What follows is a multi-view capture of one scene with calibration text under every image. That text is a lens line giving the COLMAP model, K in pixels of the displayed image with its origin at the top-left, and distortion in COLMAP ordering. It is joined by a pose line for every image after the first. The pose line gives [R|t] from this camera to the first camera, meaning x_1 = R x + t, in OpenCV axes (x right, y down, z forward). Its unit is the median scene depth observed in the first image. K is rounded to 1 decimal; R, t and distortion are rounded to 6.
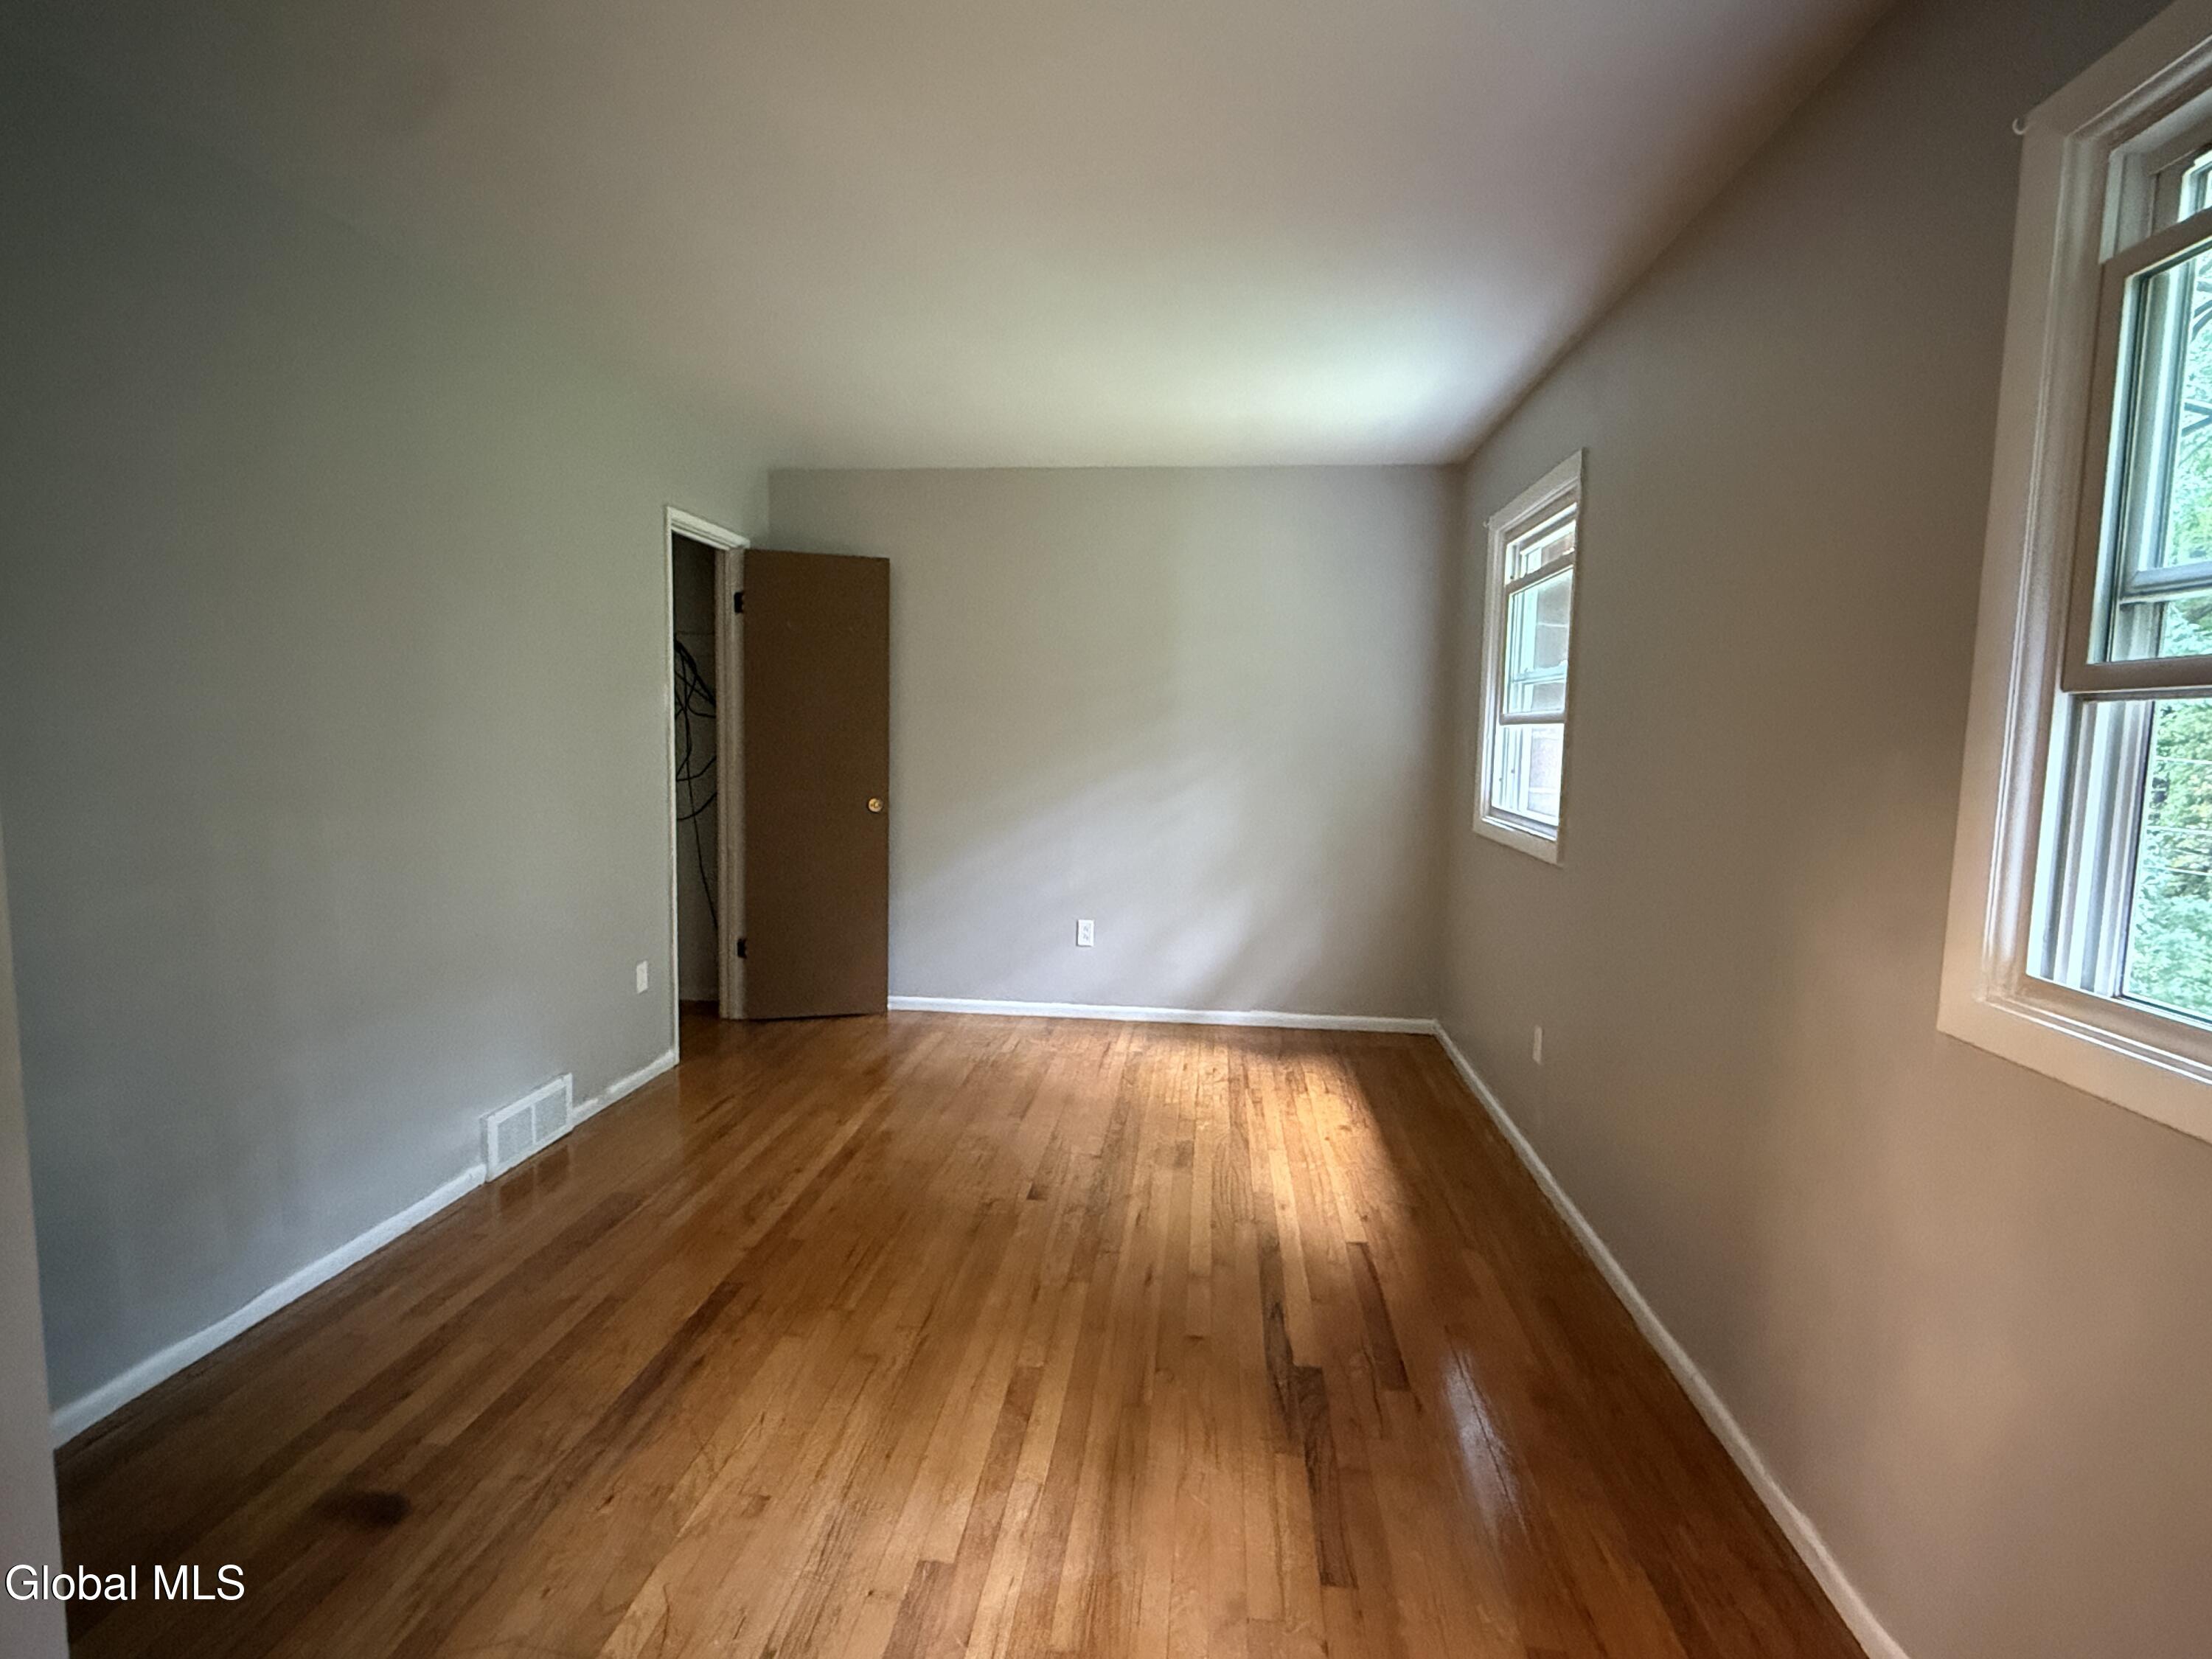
lens RADIAL K [[1097.7, 0, 1083.5], [0, 1097.7, 819.8], [0, 0, 1]] dist [0.003463, 0.000342]
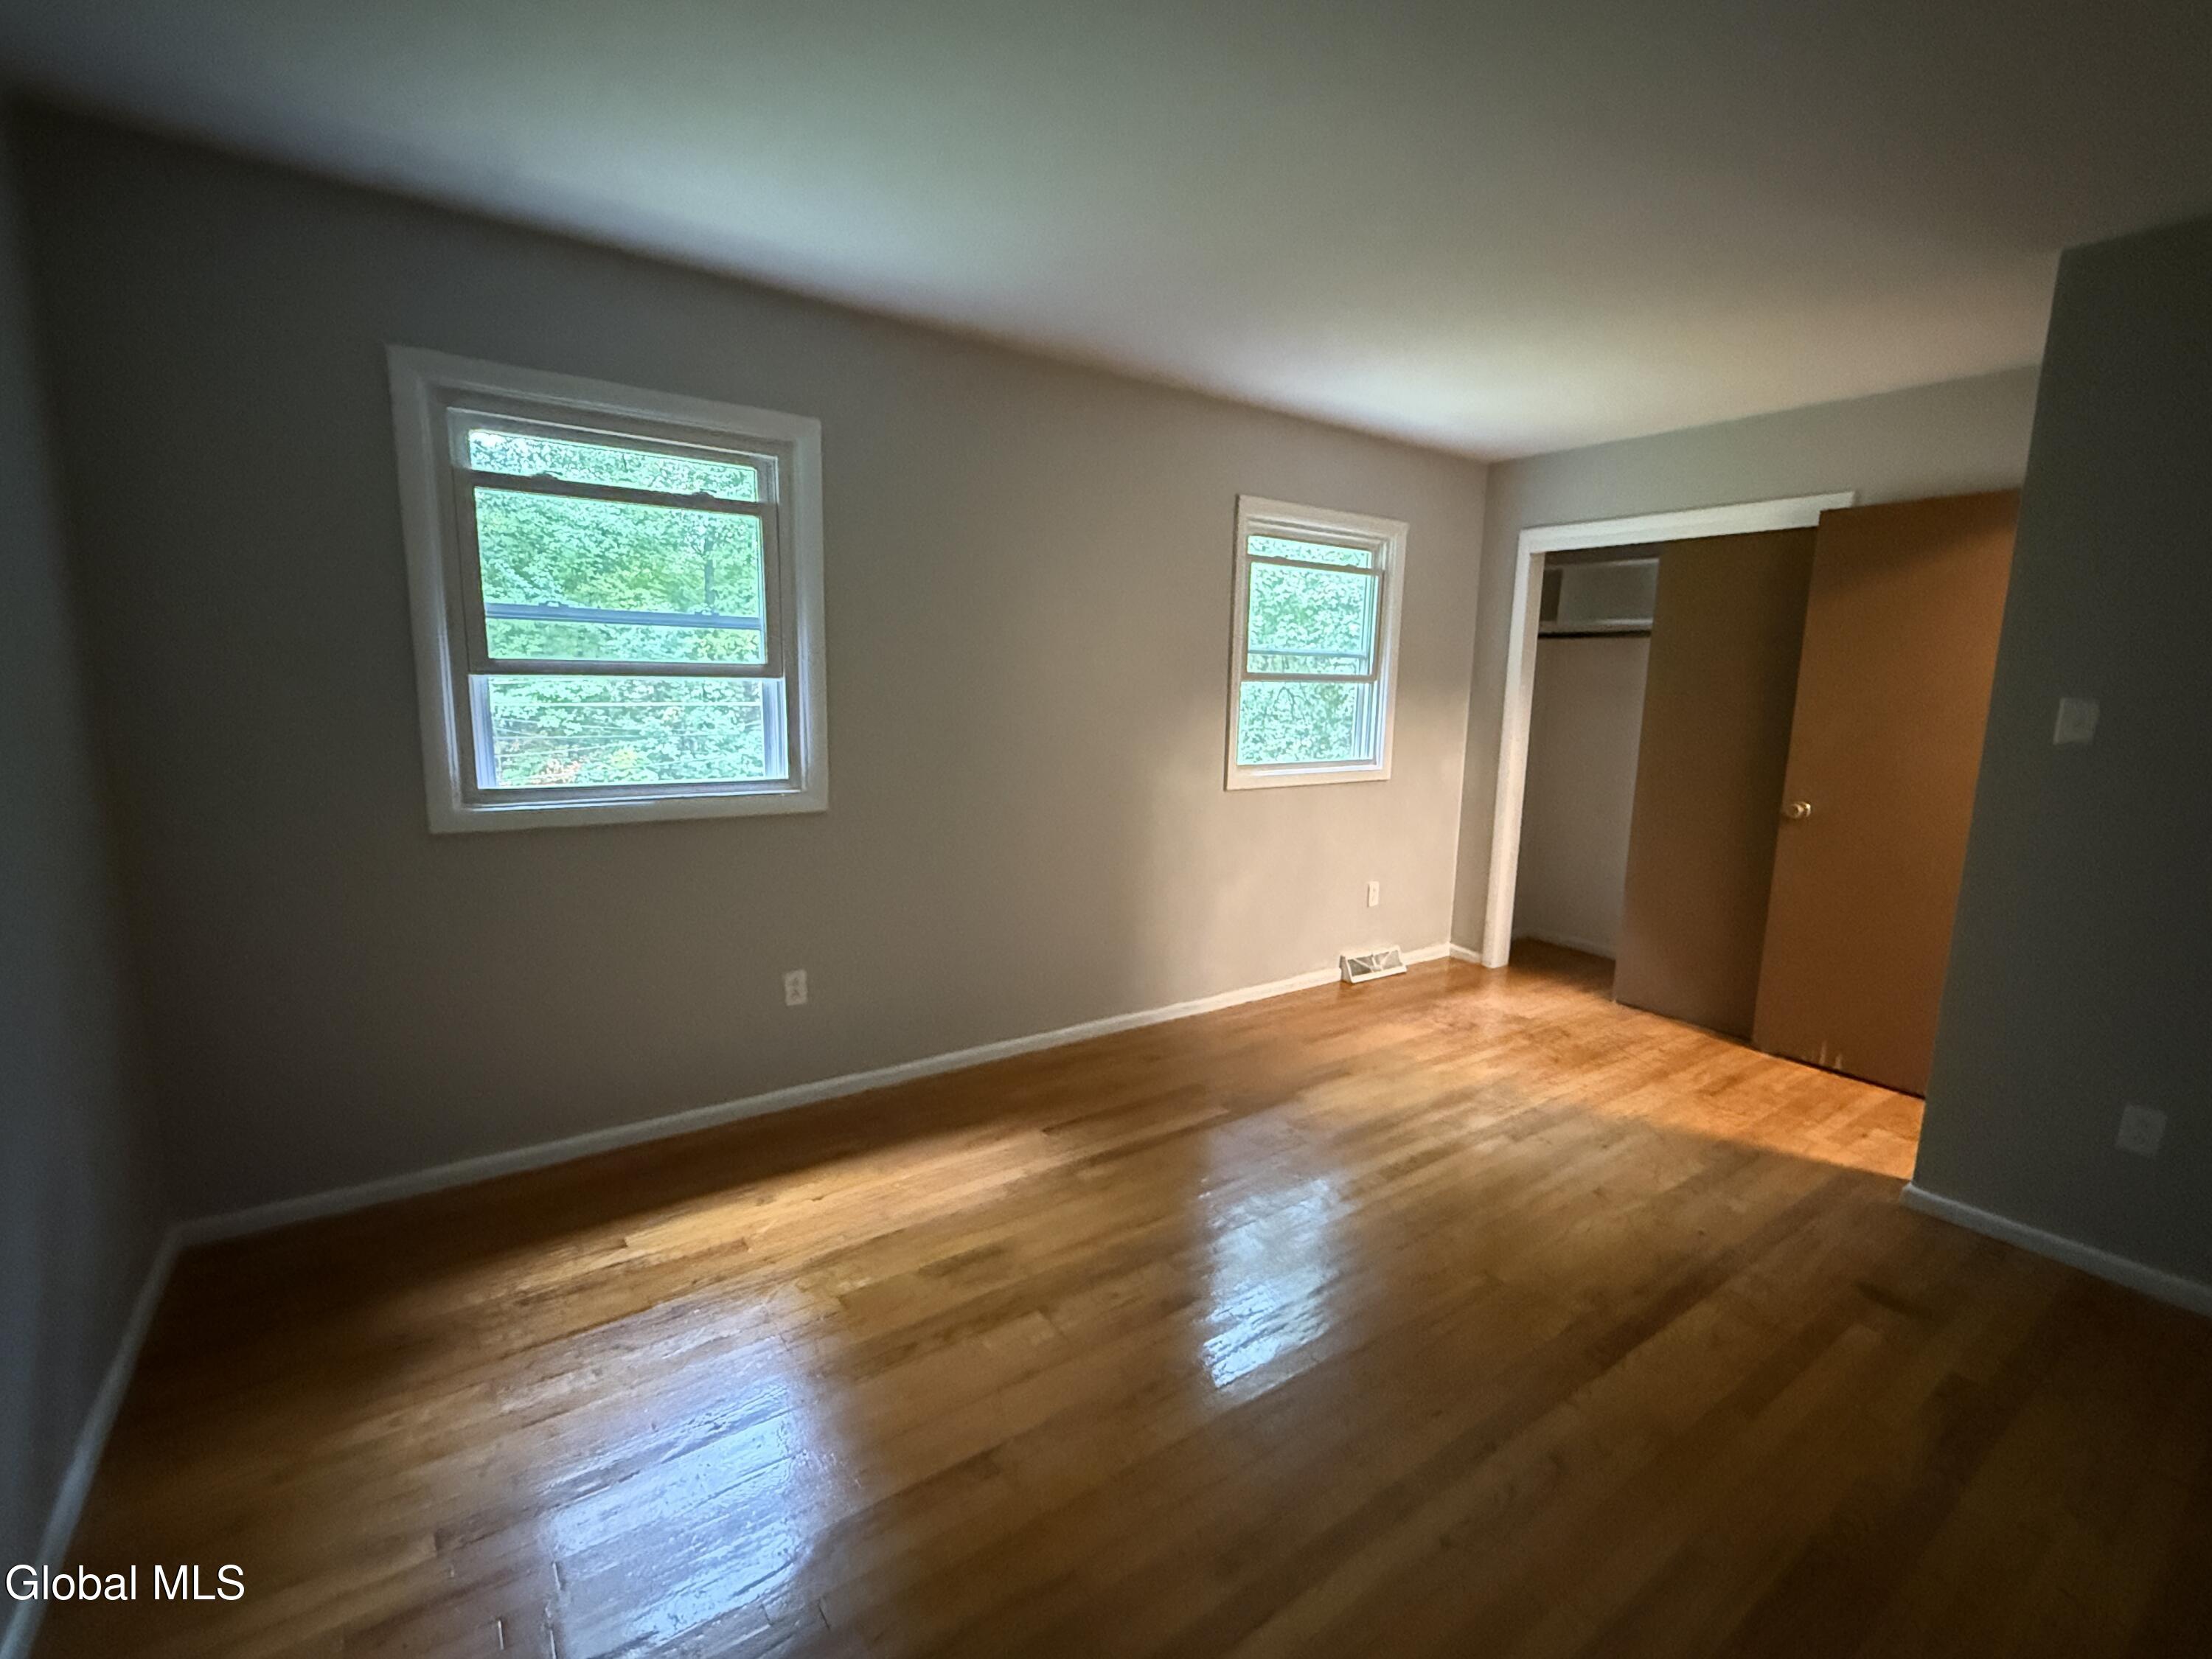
lens RADIAL K [[982.2, 0, 1100.7], [0, 982.2, 830.0], [0, 0, 1]] dist [0.000355, -0.001371]
pose [[-0.671993, -0.147538, 0.725712, -0.515806], [0.027917, 0.974210, 0.223908, -0.170298], [-0.740031, 0.170724, -0.650544, 1.595986]]
